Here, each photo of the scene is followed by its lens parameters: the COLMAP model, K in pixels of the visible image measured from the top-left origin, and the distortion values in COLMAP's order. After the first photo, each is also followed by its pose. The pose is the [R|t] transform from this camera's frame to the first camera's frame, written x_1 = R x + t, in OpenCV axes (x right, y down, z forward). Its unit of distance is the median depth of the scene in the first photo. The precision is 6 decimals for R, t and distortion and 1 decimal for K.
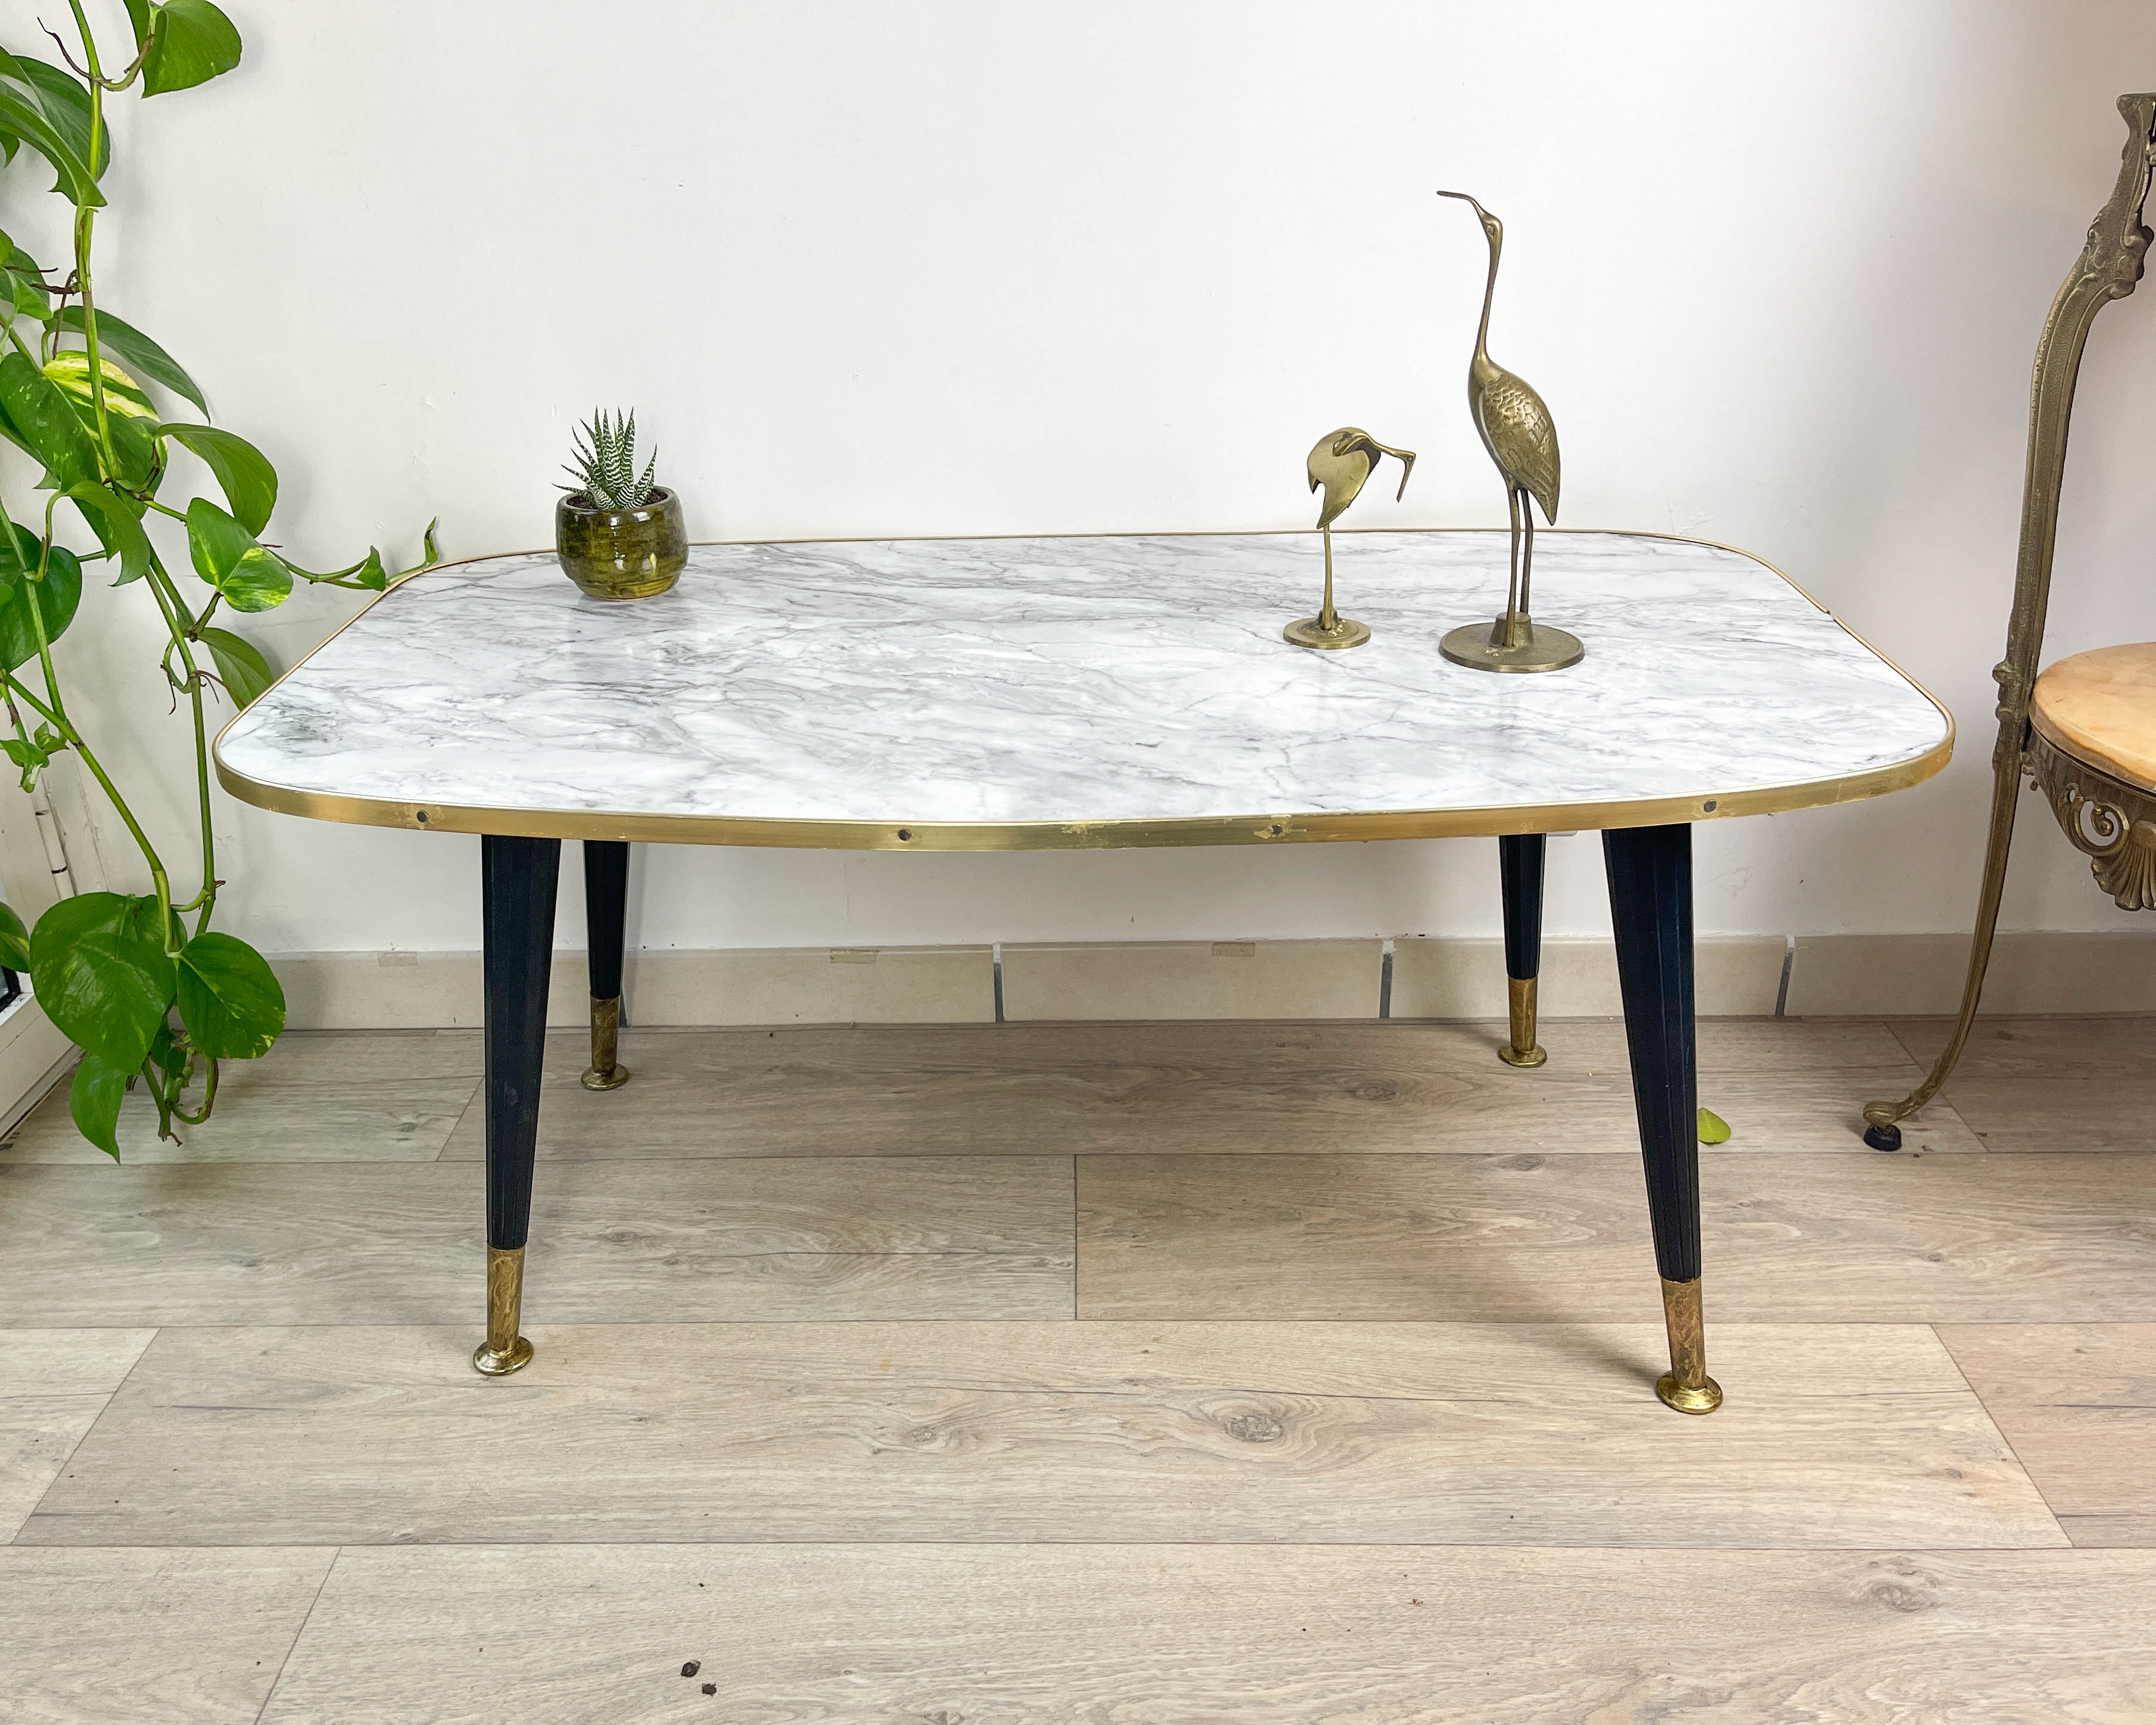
lens RADIAL K [[1820.3, 0, 1008.7], [0, 1820.3, 903.9], [0, 0, 1]] dist [0.058549, -0.077809]
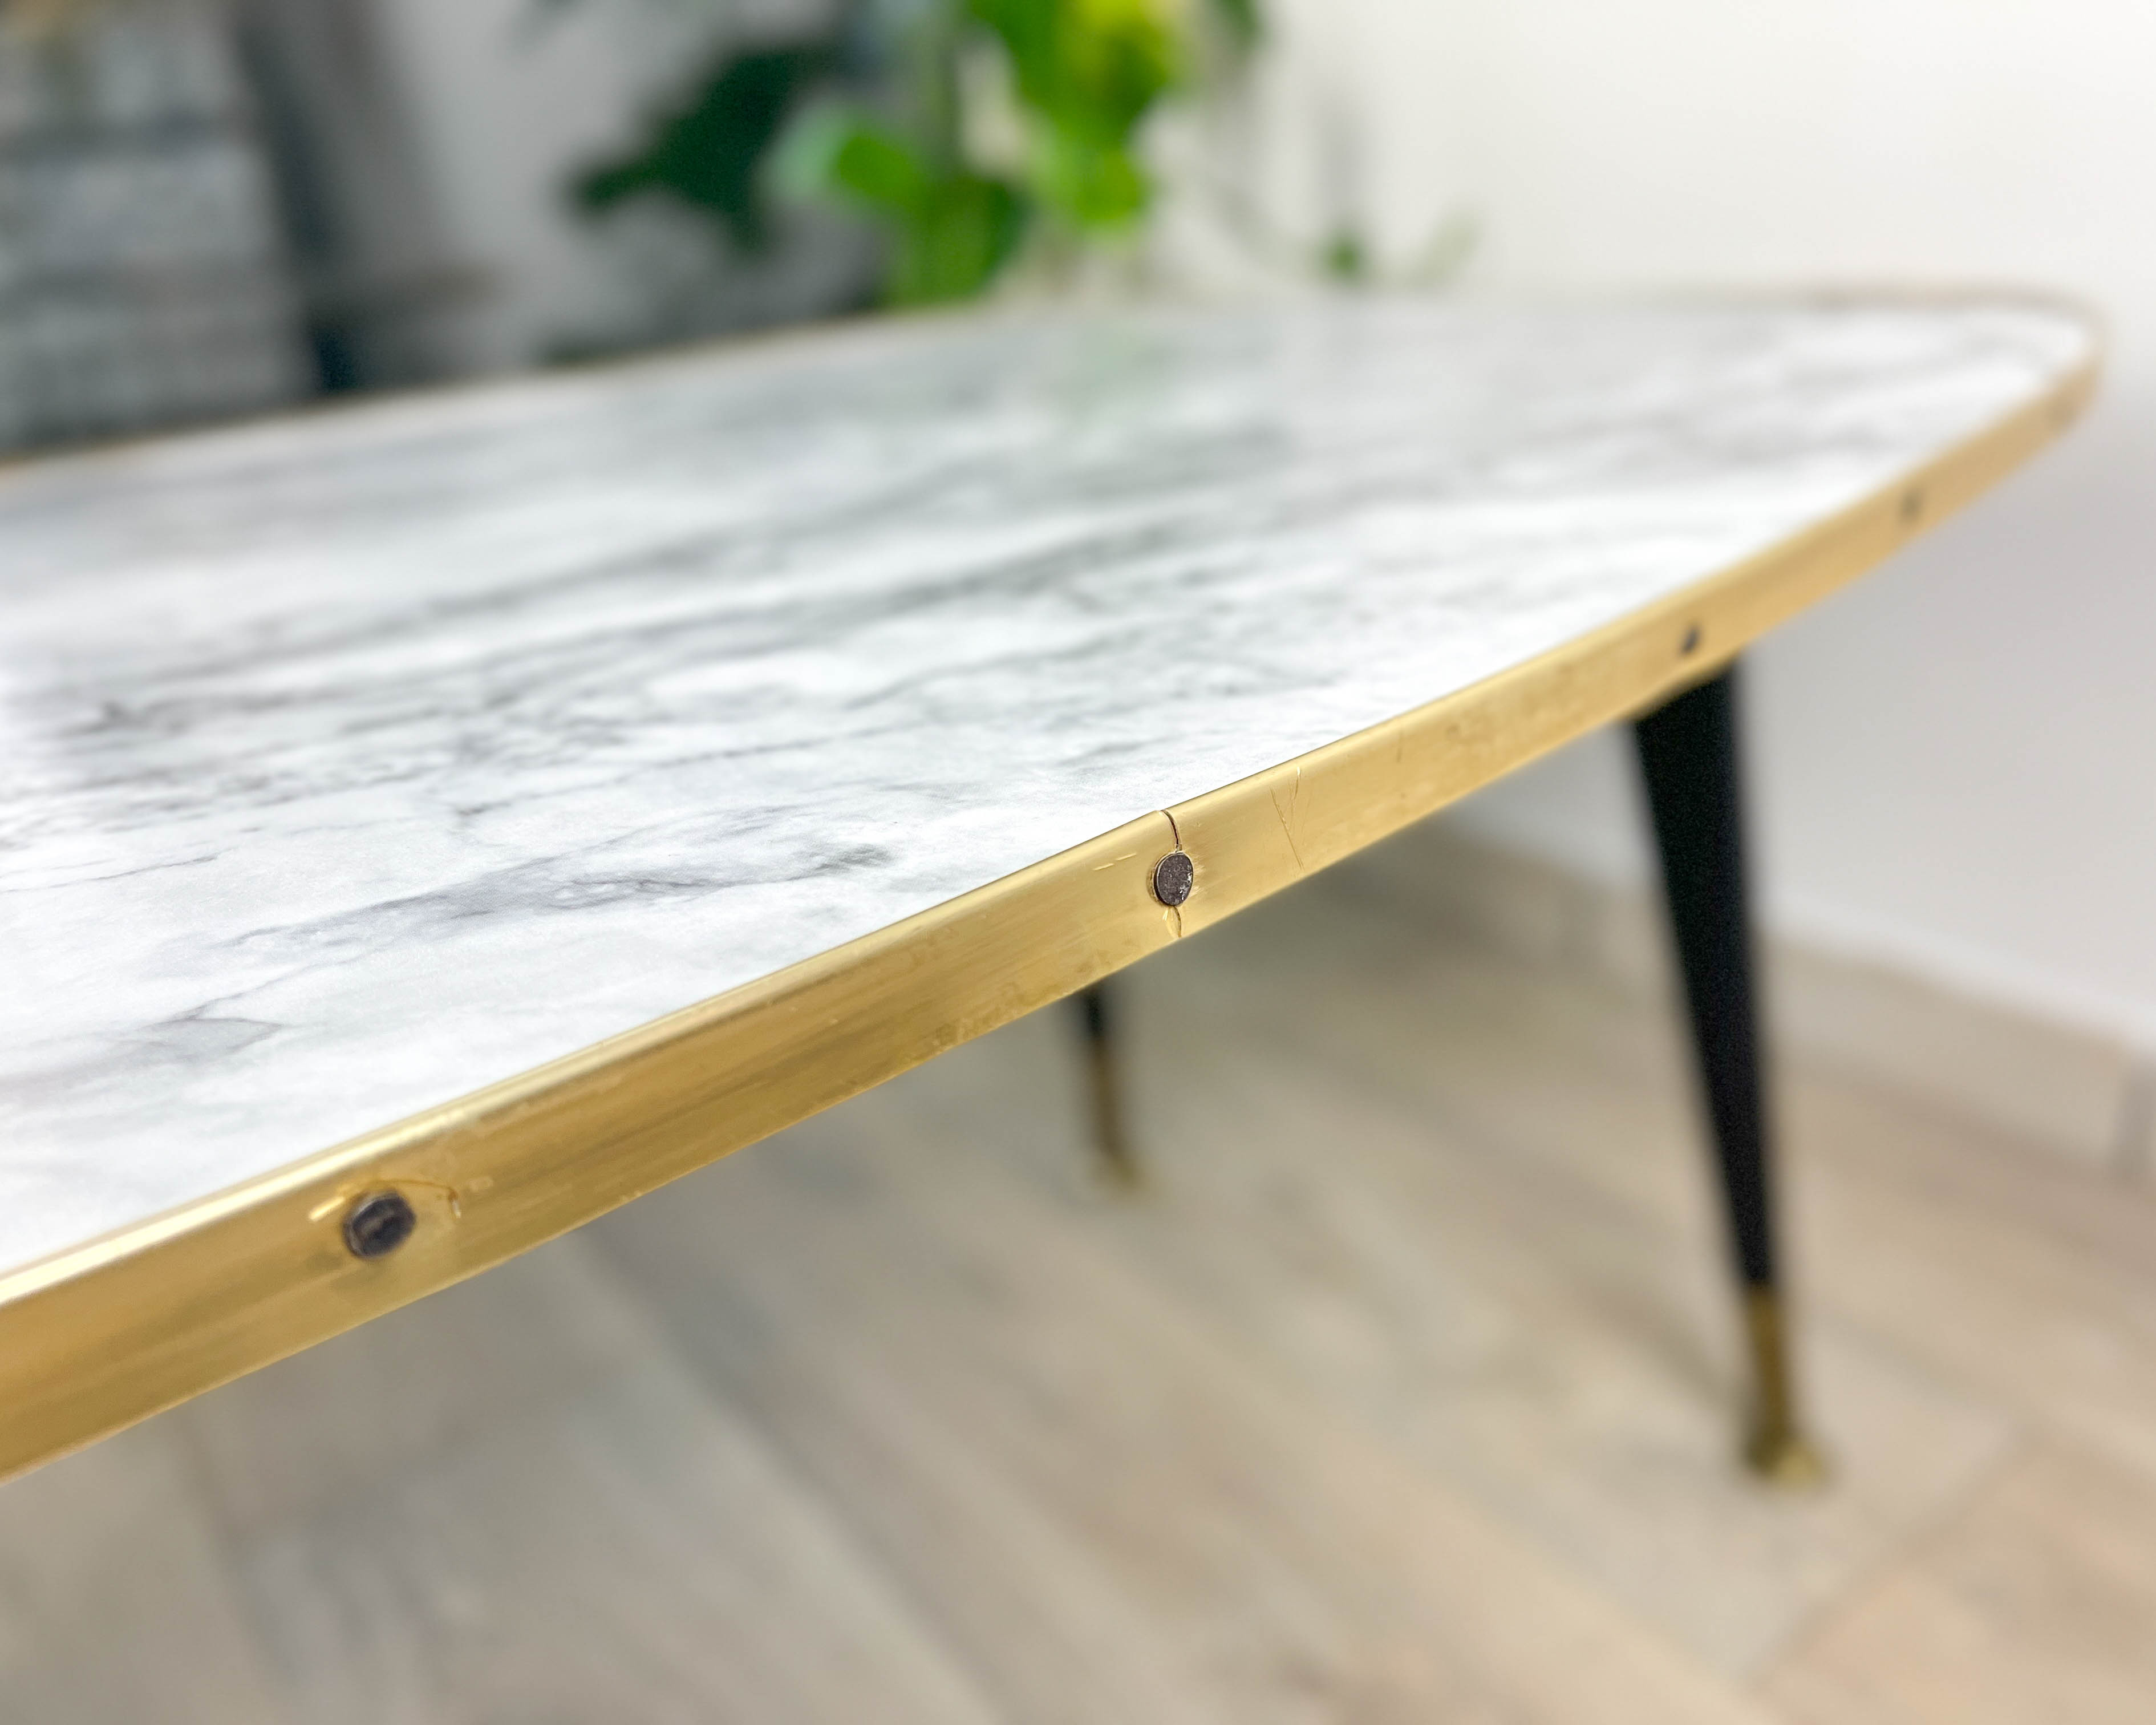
lens RADIAL K [[1788.7, 0, 1086.3], [0, 1788.7, 846.3], [0, 0, 1]] dist [0.058937, -0.077805]
pose [[-0.682423, 0.342489, -0.645755, 0.190170], [-0.229170, 0.738648, 0.633940, -0.357408], [0.694104, 0.580603, -0.425583, 1.282235]]
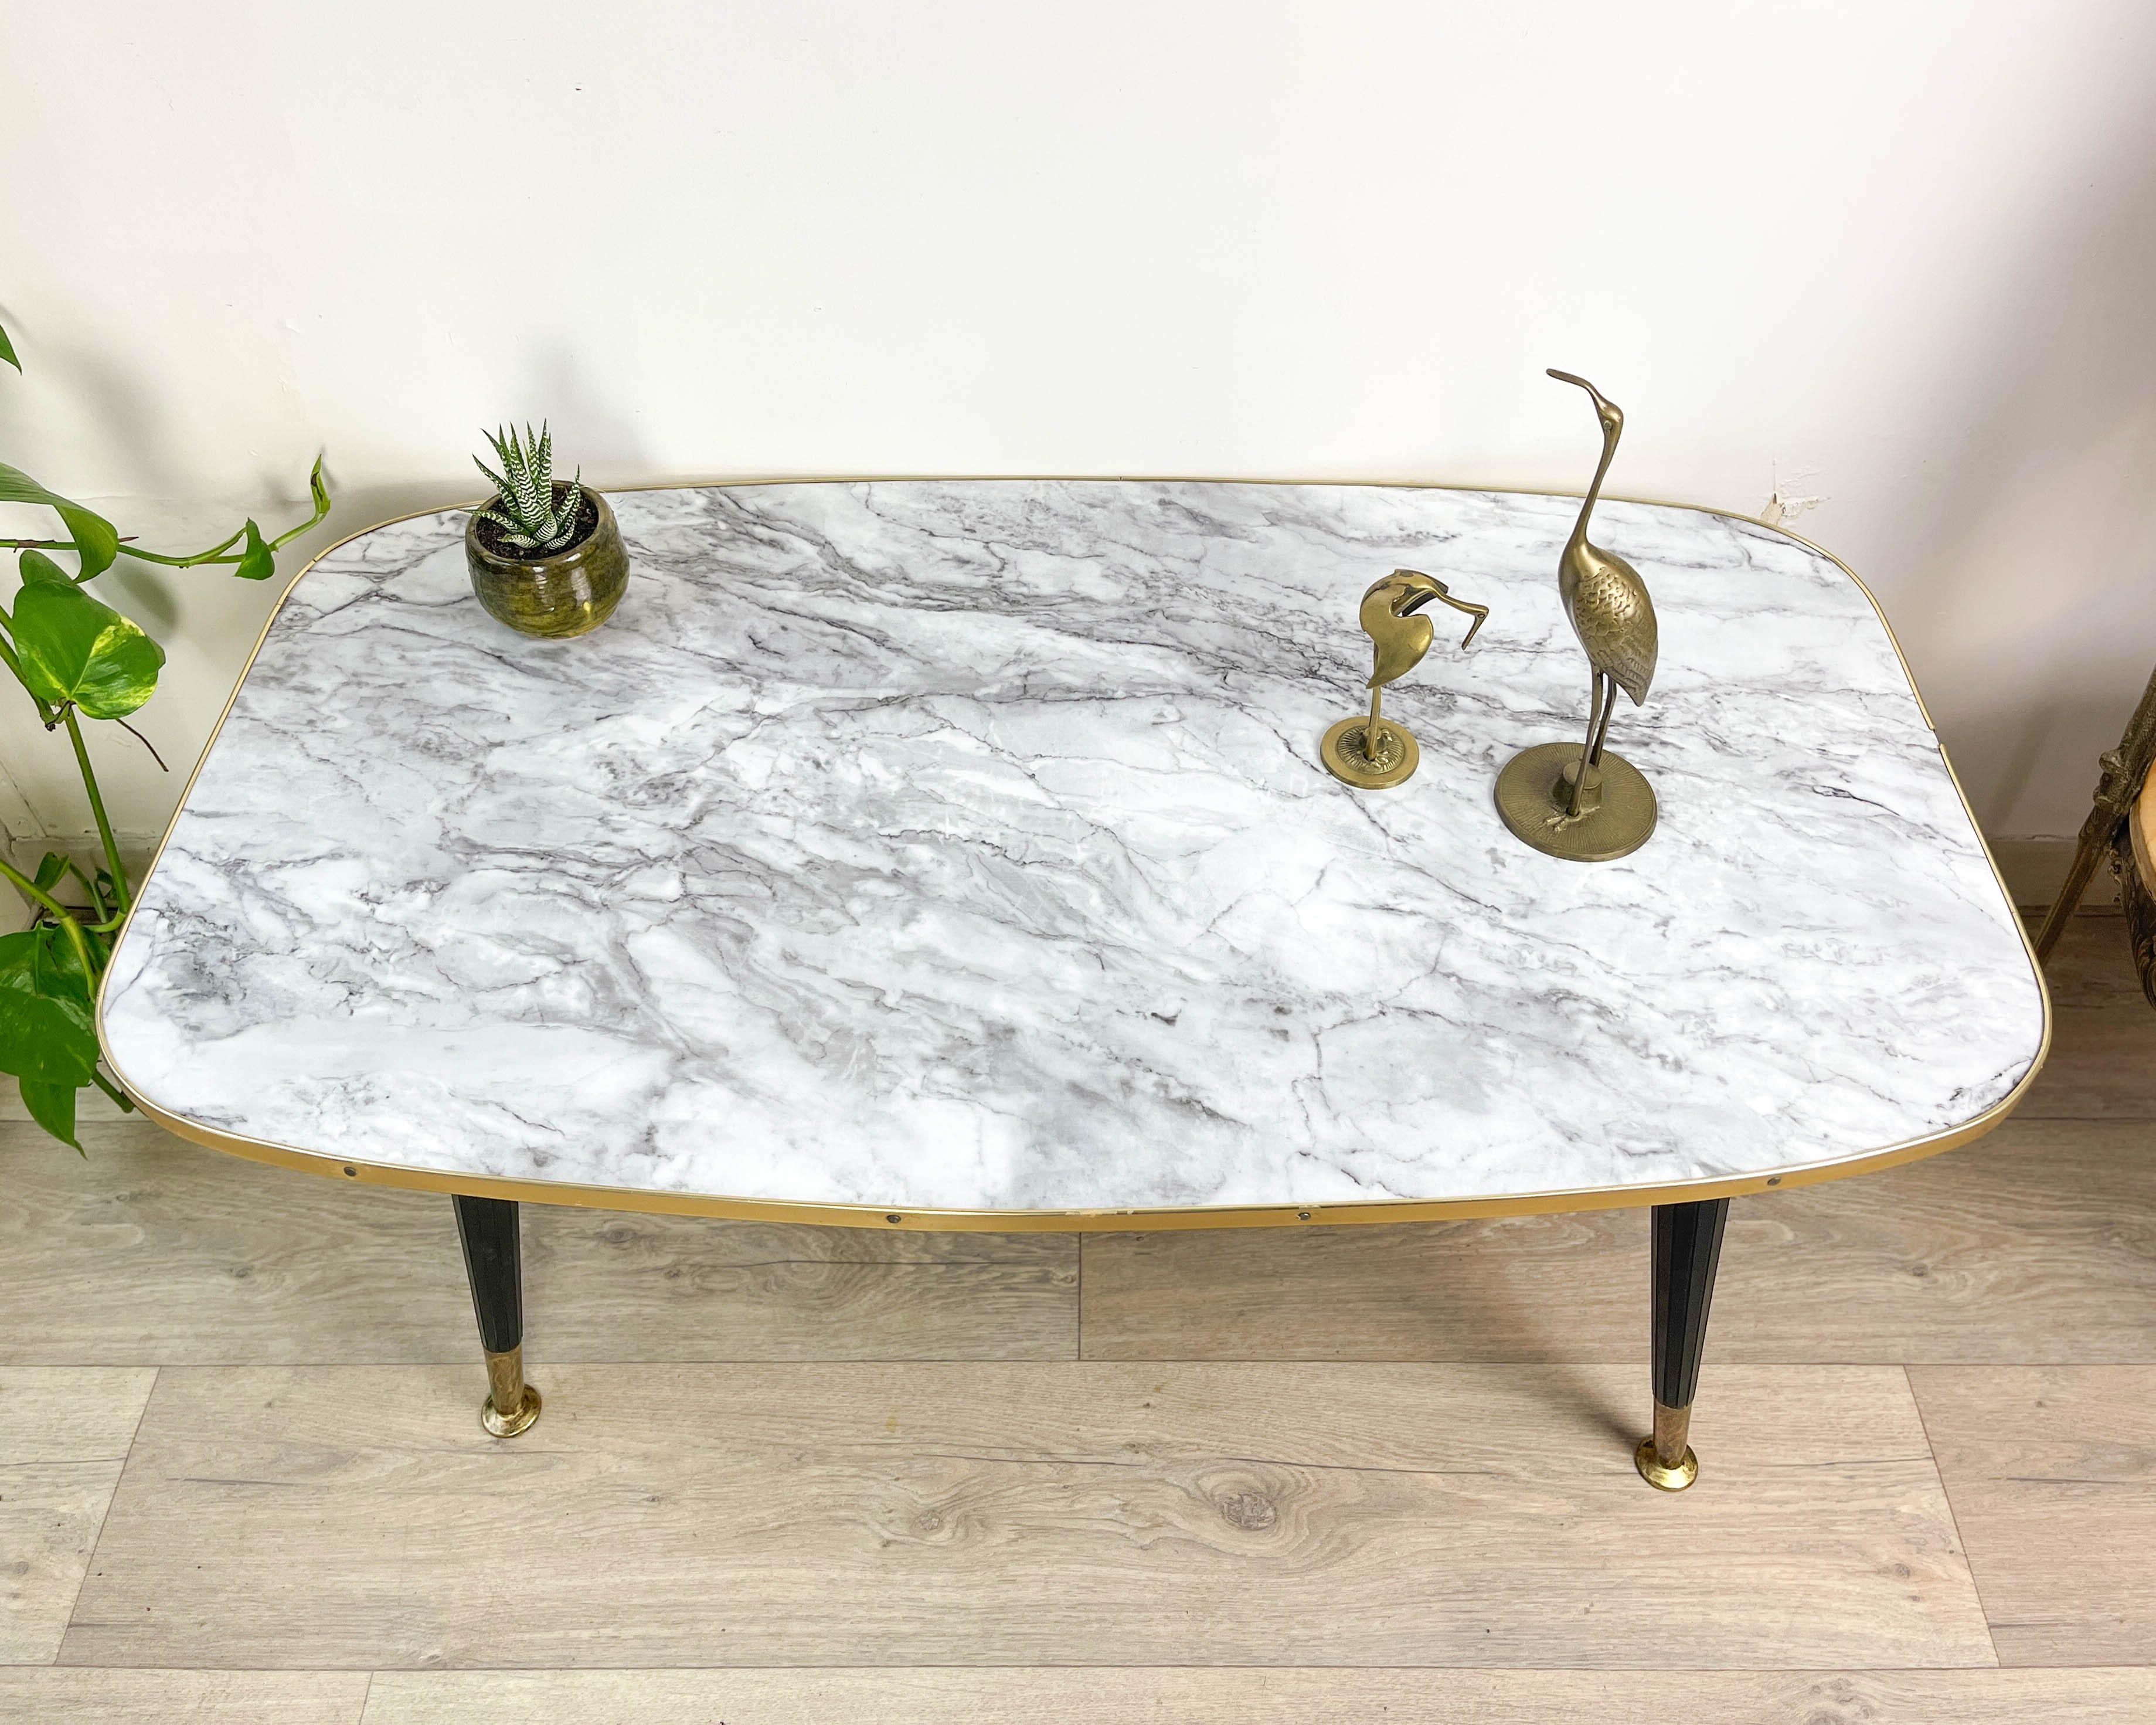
lens RADIAL K [[1788.8, 0, 1086.3], [0, 1788.8, 846.3], [0, 0, 1]] dist [0.058937, -0.077805]
pose [[0.999191, -0.006446, 0.039707, 0.003138], [-0.008761, 0.928510, 0.371204, -0.427377], [-0.039261, -0.371251, 0.927702, 0.188567]]
